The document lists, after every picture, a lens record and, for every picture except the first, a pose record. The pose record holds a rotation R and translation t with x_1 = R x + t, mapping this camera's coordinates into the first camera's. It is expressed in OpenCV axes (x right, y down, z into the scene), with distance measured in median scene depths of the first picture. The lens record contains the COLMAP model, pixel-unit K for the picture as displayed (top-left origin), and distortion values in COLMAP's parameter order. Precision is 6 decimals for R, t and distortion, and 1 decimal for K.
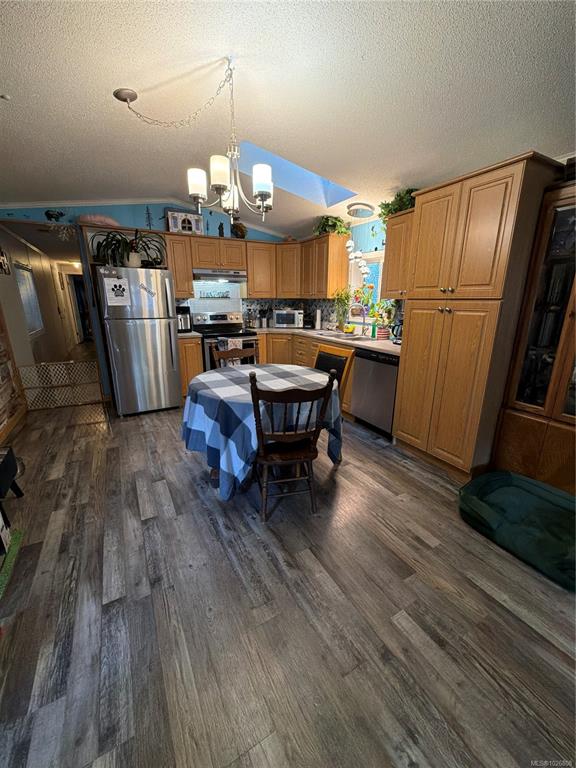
lens RADIAL K [[305.1, 0, 288.0], [0, 305.1, 384.0], [0, 0, 1]] dist [-0.000463, -0.000133]
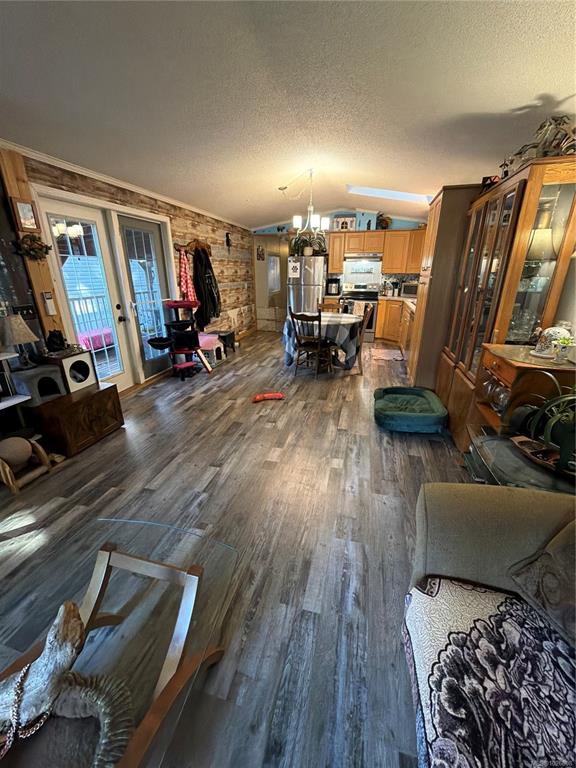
lens RADIAL K [[305.1, 0, 288.0], [0, 305.1, 384.0], [0, 0, 1]] dist [-0.000463, -0.000133]
pose [[0.723240, 0.239481, -0.647744, 1.141740], [-0.185495, 0.970846, 0.151822, 0.145116], [0.665218, 0.010350, 0.746578, -0.603409]]
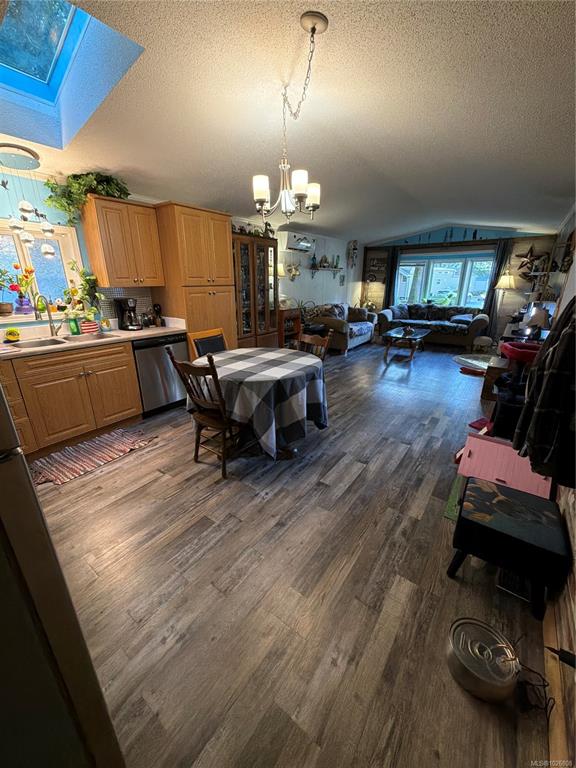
lens RADIAL K [[305.1, 0, 288.0], [0, 305.1, 384.0], [0, 0, 1]] dist [-0.000463, -0.000133]
pose [[-0.418338, -0.296524, 0.858526, -1.131164], [0.243365, 0.874057, 0.420473, -0.395452], [-0.875081, 0.384835, -0.293488, 1.293197]]
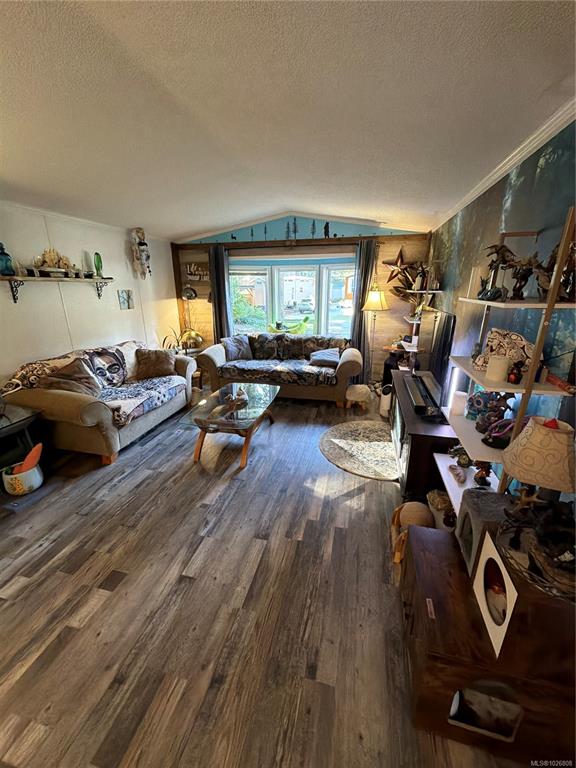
lens RADIAL K [[305.1, 0, 288.0], [0, 305.1, 384.0], [0, 0, 1]] dist [-0.000463, -0.000133]
pose [[-0.732489, -0.208041, 0.648213, -0.211371], [0.182715, 0.857151, 0.481568, -0.114255], [-0.655802, 0.471182, -0.589841, 0.063684]]
